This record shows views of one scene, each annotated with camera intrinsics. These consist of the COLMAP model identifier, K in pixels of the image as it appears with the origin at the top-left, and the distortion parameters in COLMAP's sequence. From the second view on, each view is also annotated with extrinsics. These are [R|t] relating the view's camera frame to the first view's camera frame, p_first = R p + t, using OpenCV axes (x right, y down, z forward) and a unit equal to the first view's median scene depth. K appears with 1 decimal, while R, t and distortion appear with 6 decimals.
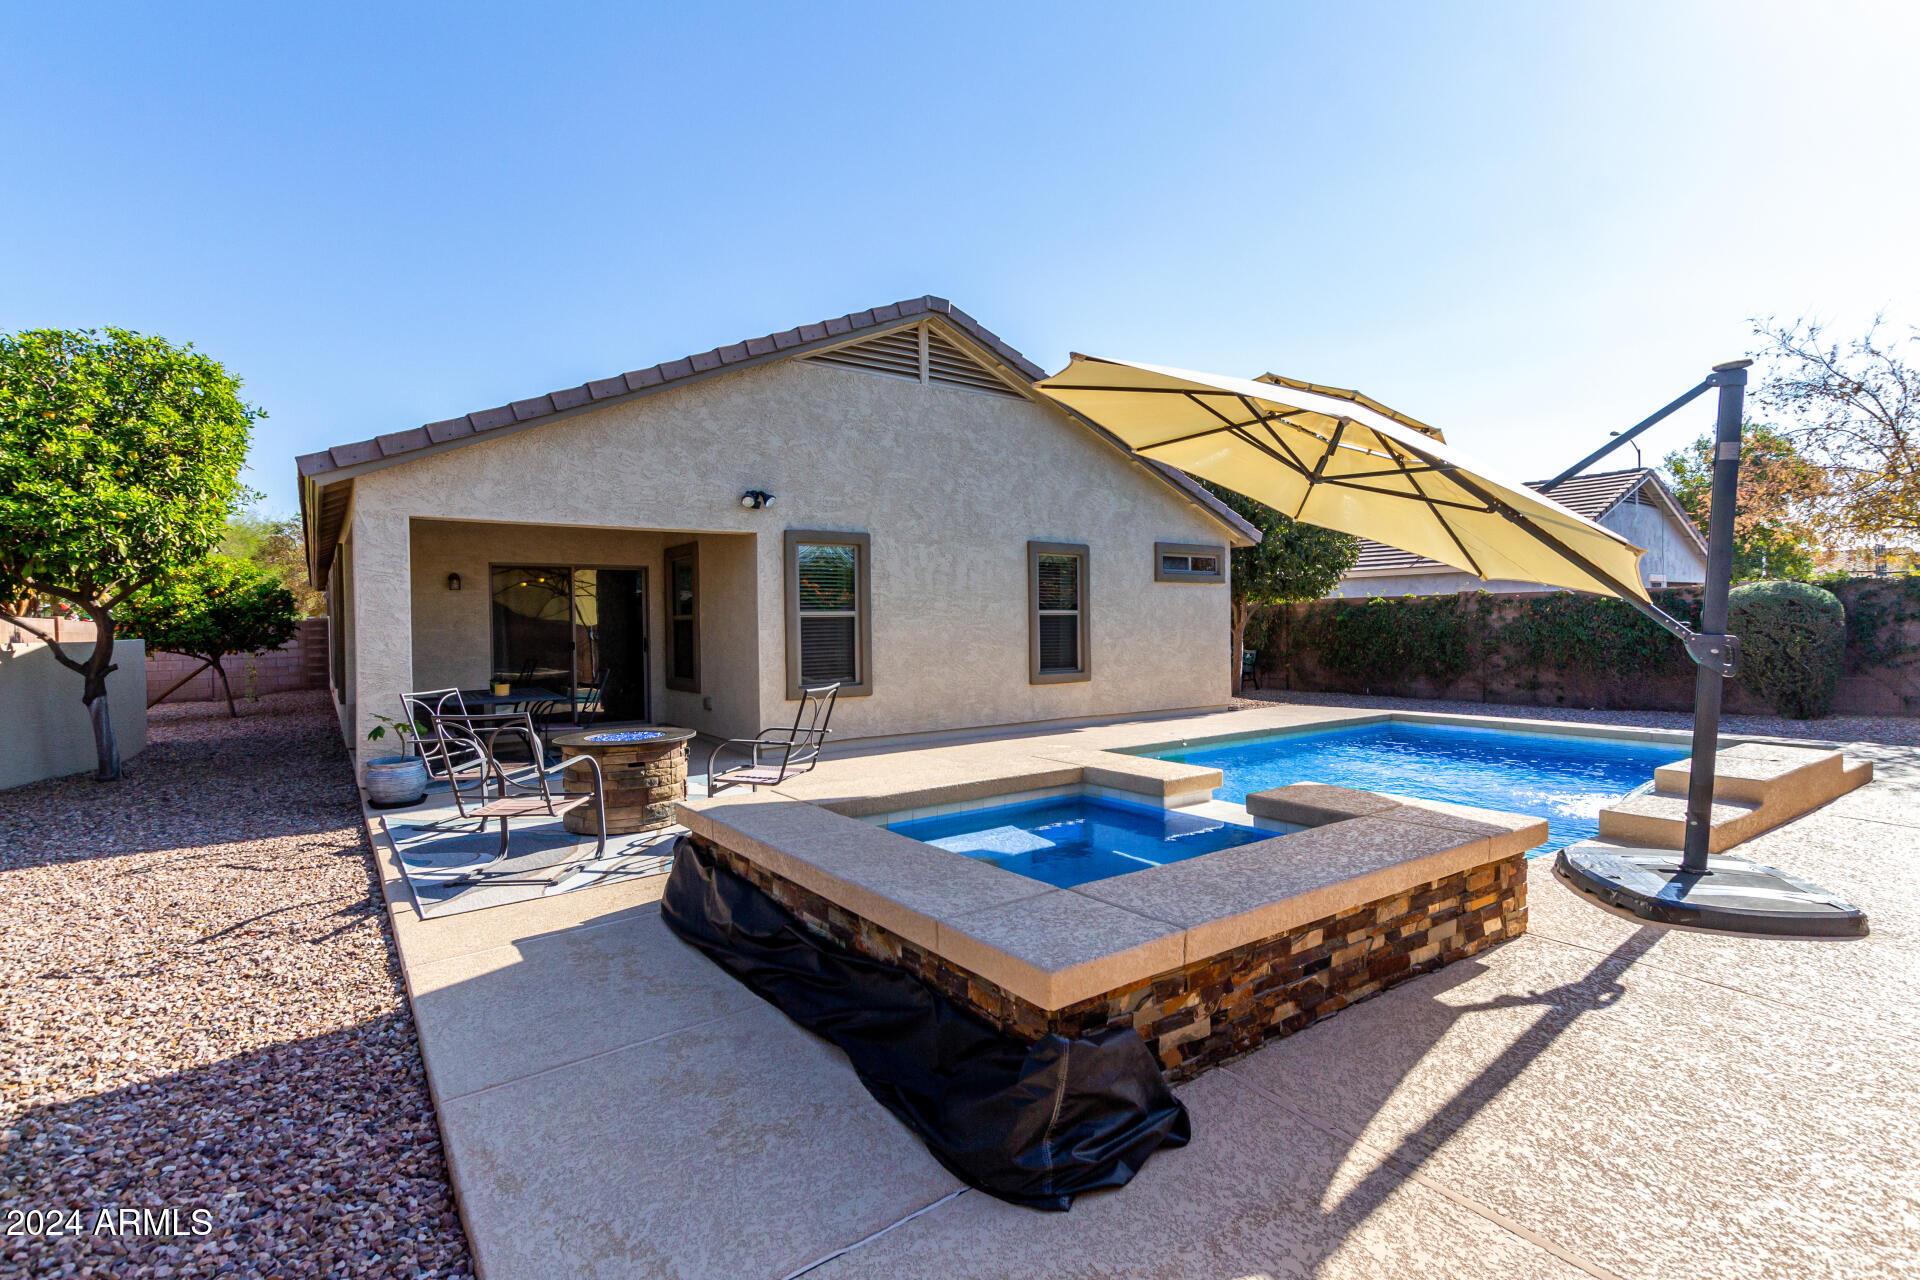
lens RADIAL K [[900.1, 0, 957.2], [0, 900.1, 636.7], [0, 0, 1]] dist [0.009848, 0.000837]
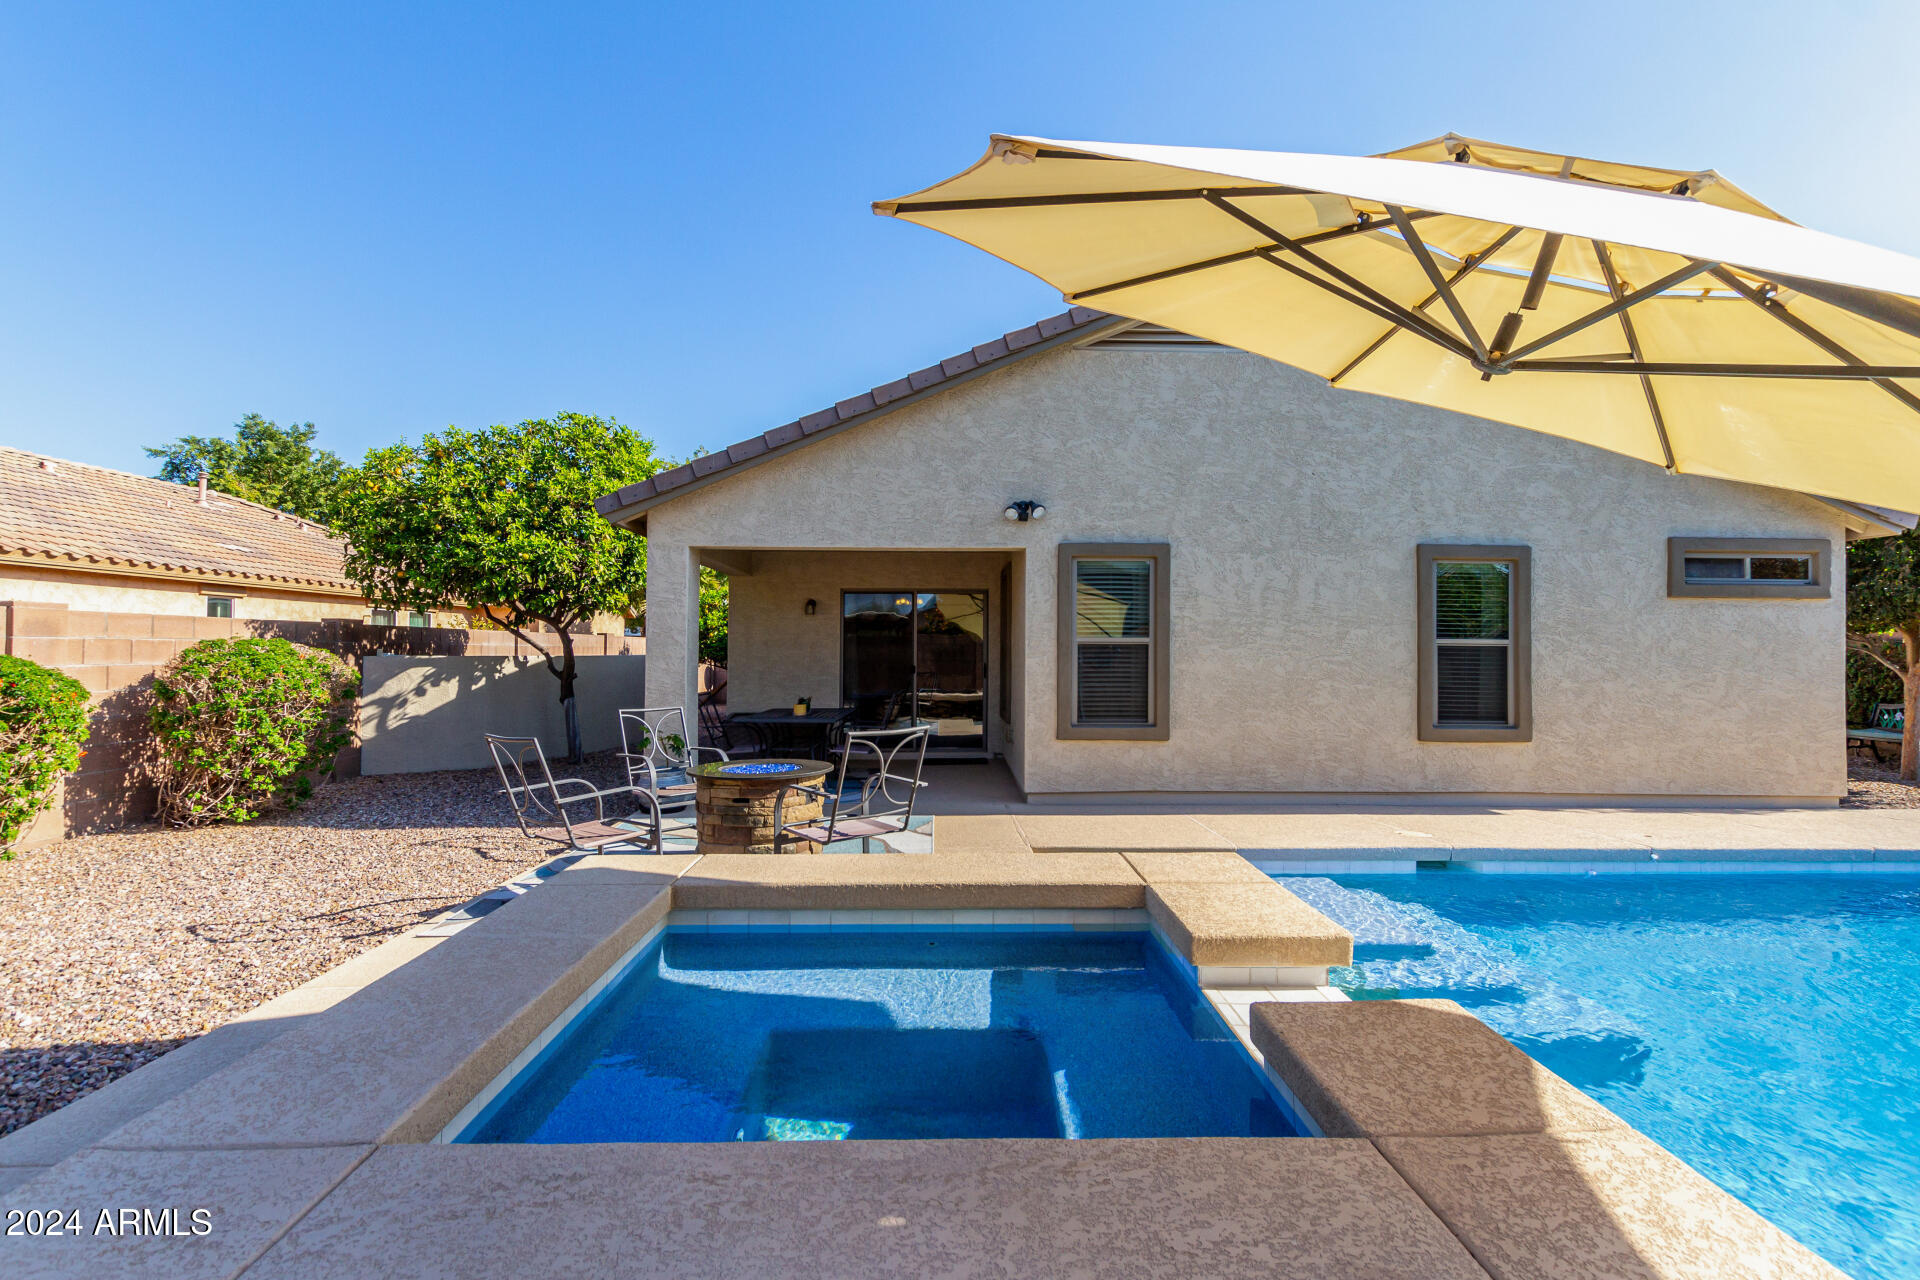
lens RADIAL K [[900.1, 0, 951.3], [0, 900.1, 640.3], [0, 0, 1]] dist [0.009848, 0.000837]
pose [[0.828468, 0.011261, -0.559923, 0.195378], [-0.025339, 0.999528, -0.017391, -0.006430], [0.559463, 0.028596, 0.828362, 0.203363]]
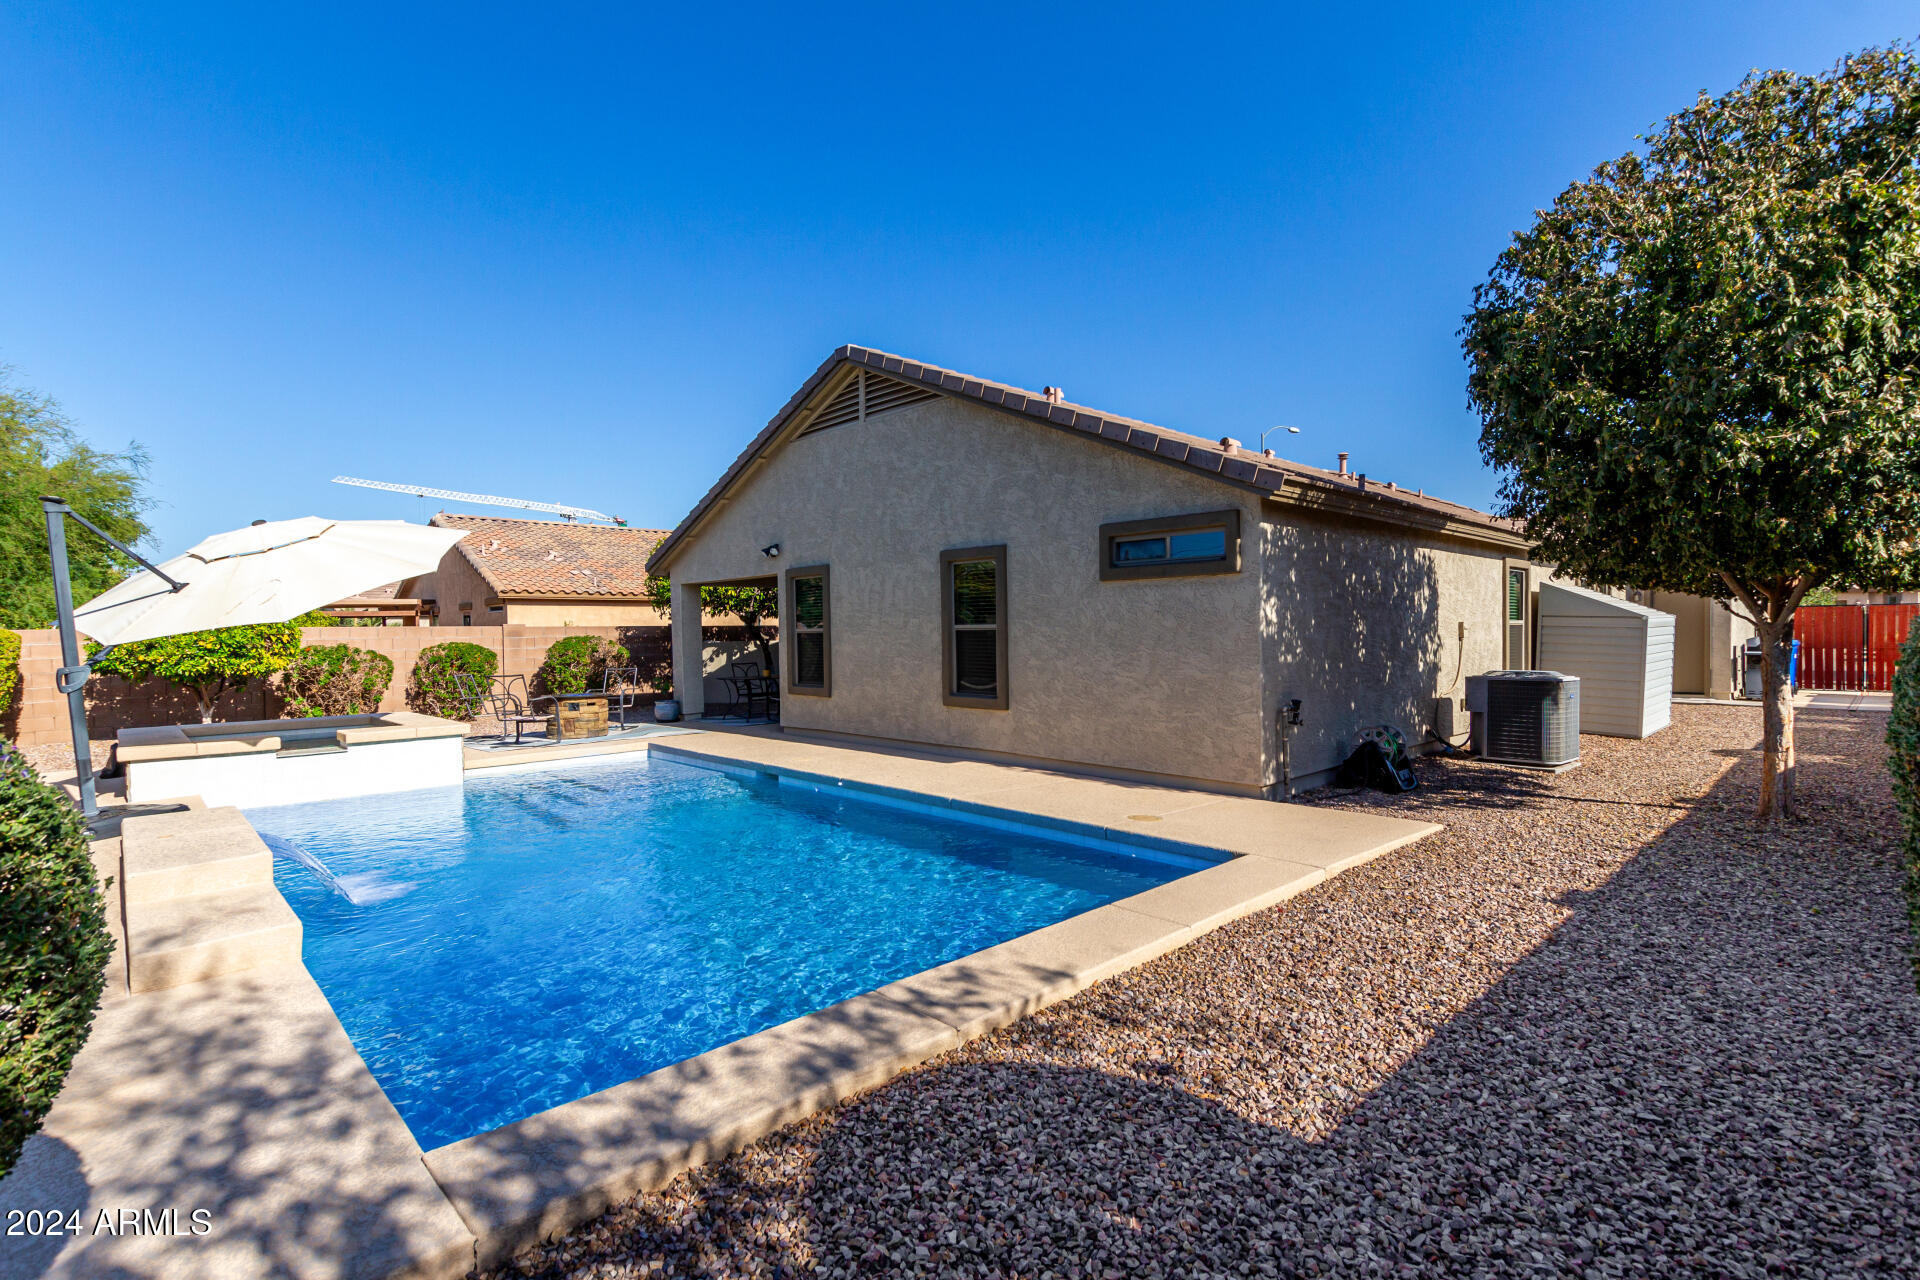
lens RADIAL K [[900.1, 0, 966.1], [0, 900.1, 649.2], [0, 0, 1]] dist [0.009848, 0.000837]
pose [[0.137583, 0.032603, -0.989954, 1.115218], [-0.001730, 0.999464, 0.032676, -0.038632], [0.990489, -0.002783, 0.137566, 0.995489]]
